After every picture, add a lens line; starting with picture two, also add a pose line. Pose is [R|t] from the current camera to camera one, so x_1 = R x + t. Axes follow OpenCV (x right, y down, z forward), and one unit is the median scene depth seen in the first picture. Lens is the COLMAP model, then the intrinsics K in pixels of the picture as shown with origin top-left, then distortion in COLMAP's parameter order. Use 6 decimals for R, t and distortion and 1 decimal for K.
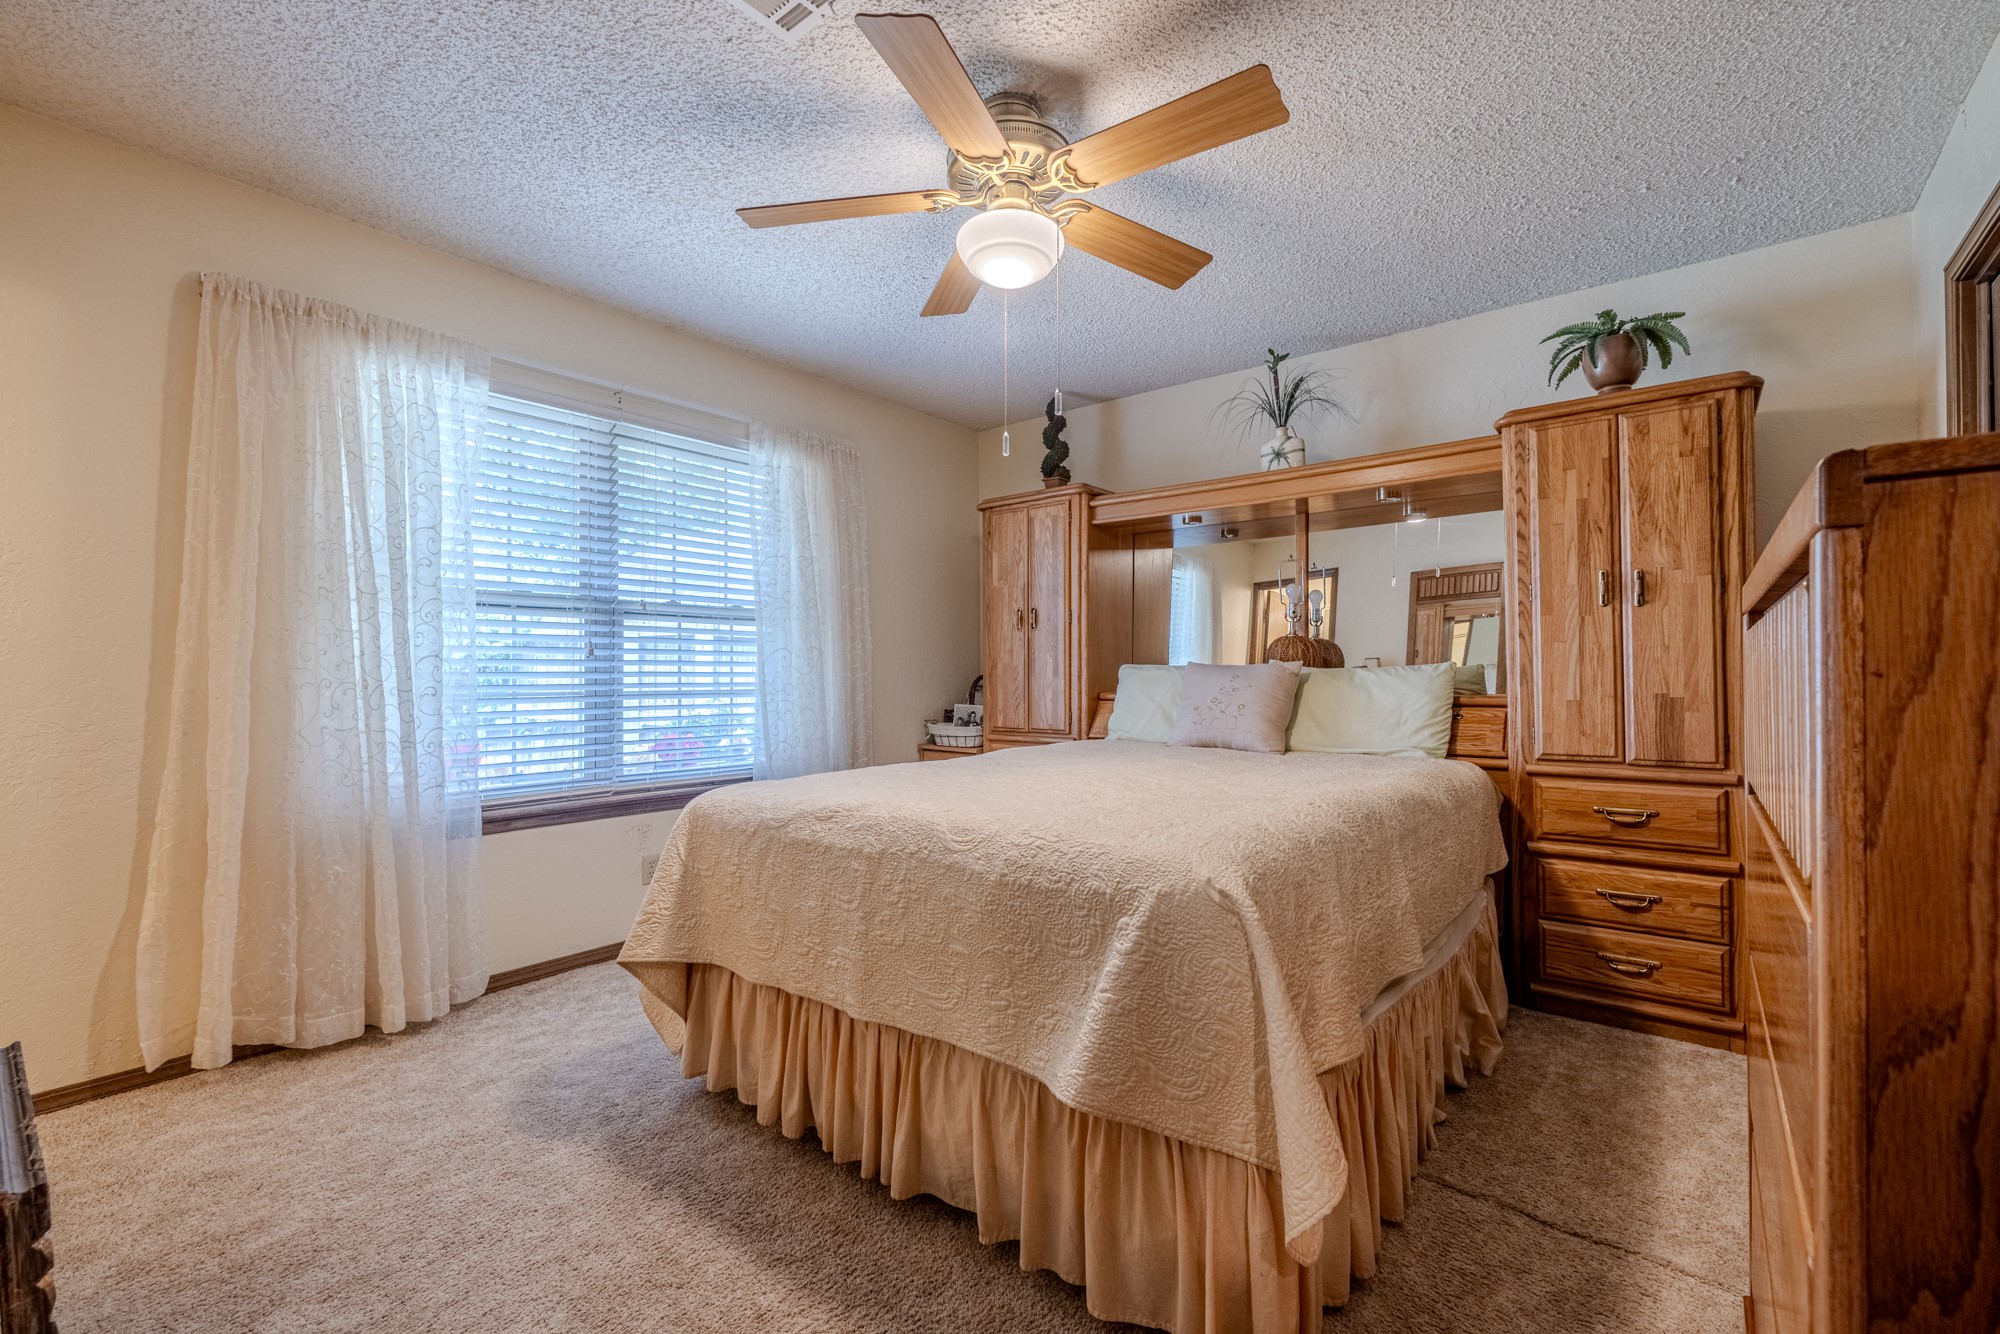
lens RADIAL K [[840.8, 0, 990.9], [0, 840.8, 676.9], [0, 0, 1]] dist [0.000463, 0.000503]
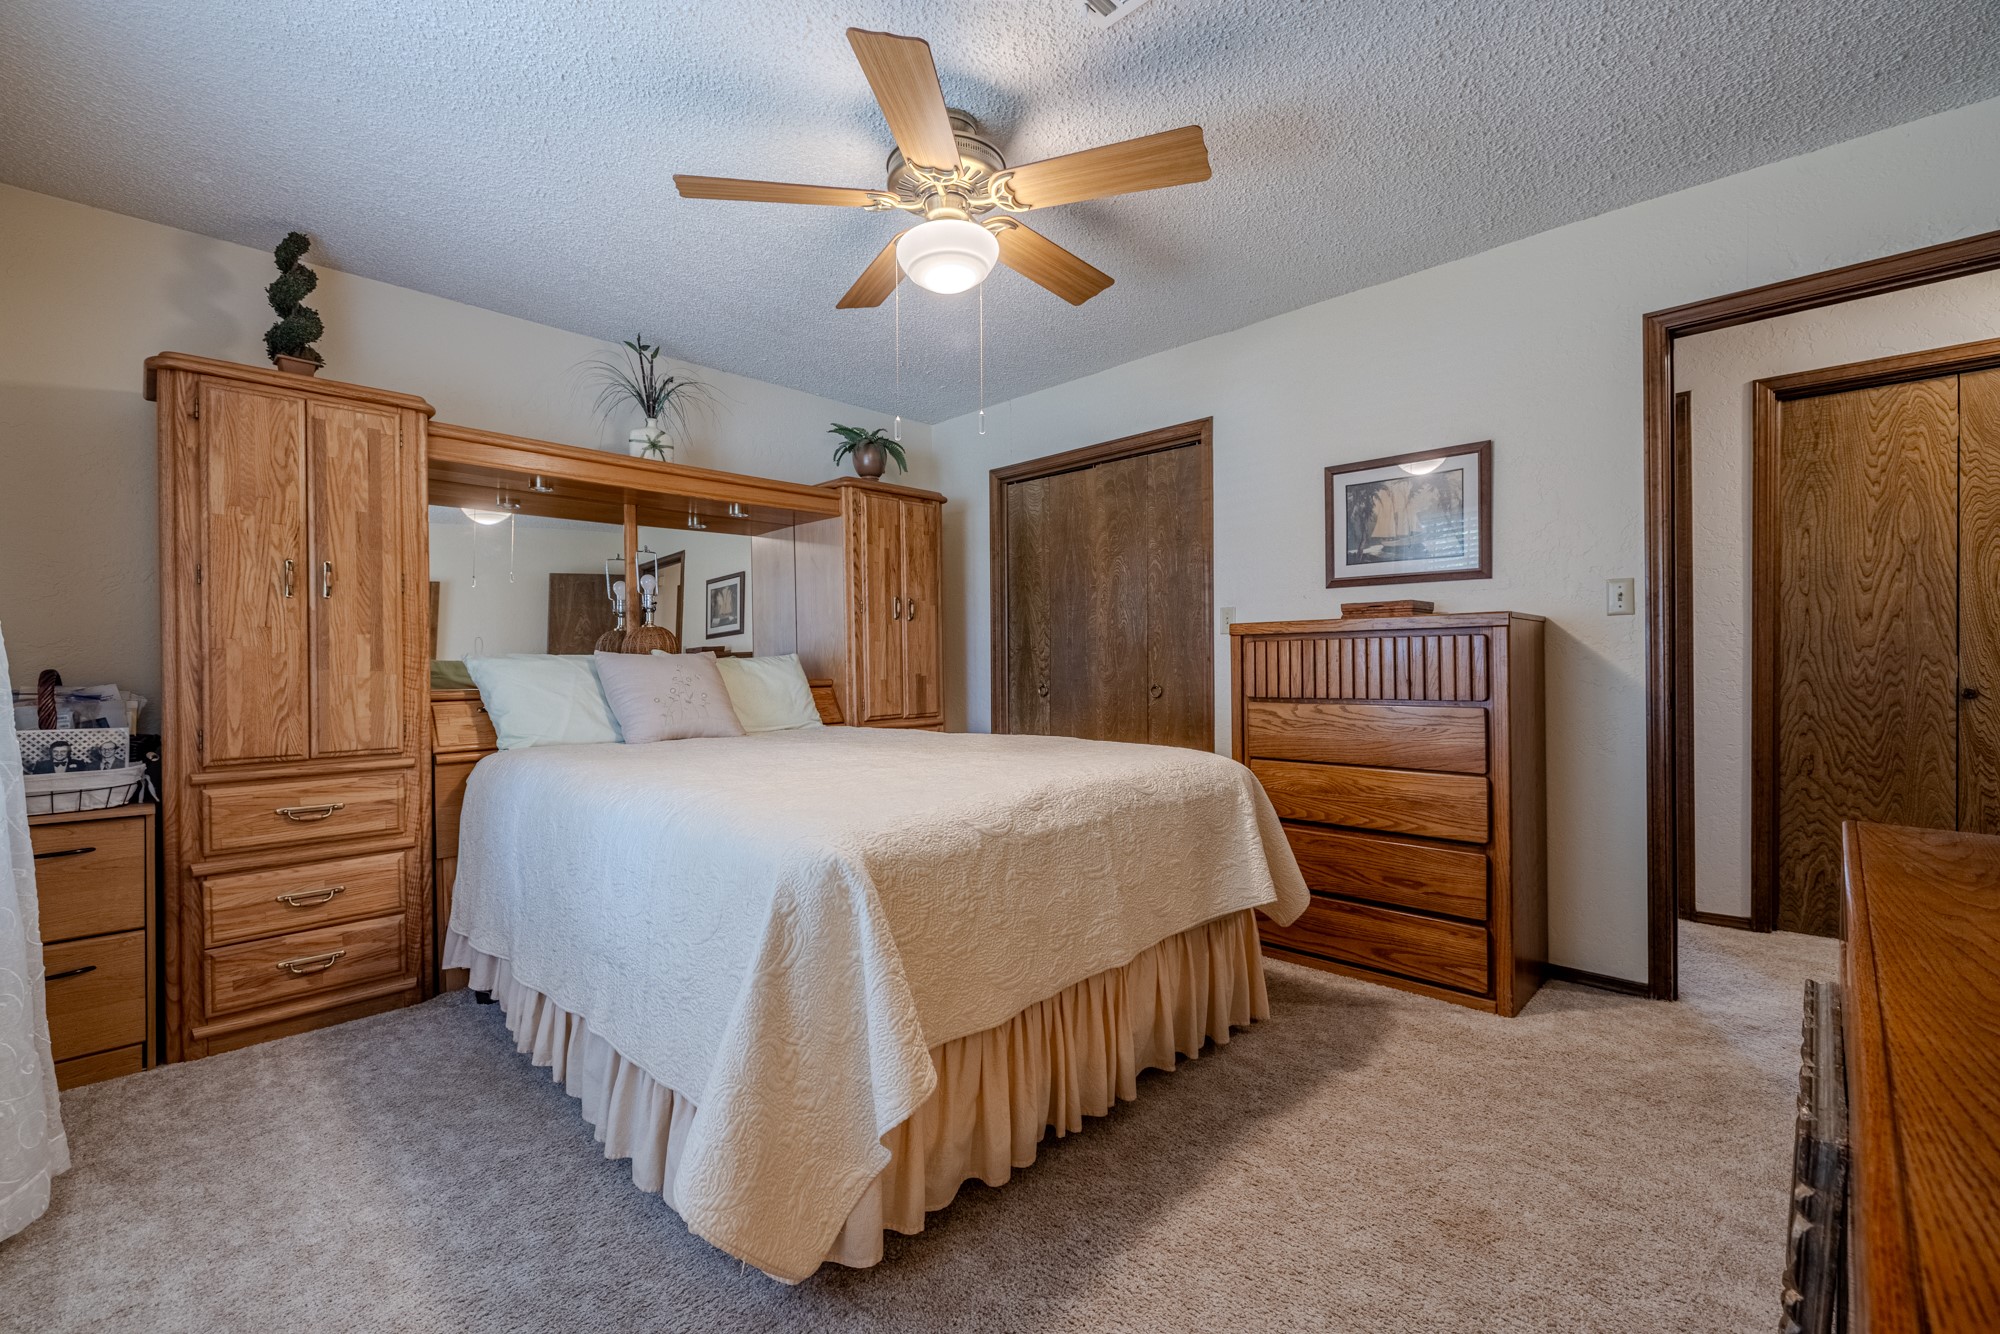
lens RADIAL K [[840.8, 0, 987.7], [0, 840.8, 658.8], [0, 0, 1]] dist [0.000463, 0.000503]
pose [[0.108867, 0.004659, 0.994045, -0.757985], [0.011624, 0.999915, -0.005960, 0.001301], [-0.993988, 0.012203, 0.108803, 0.615964]]
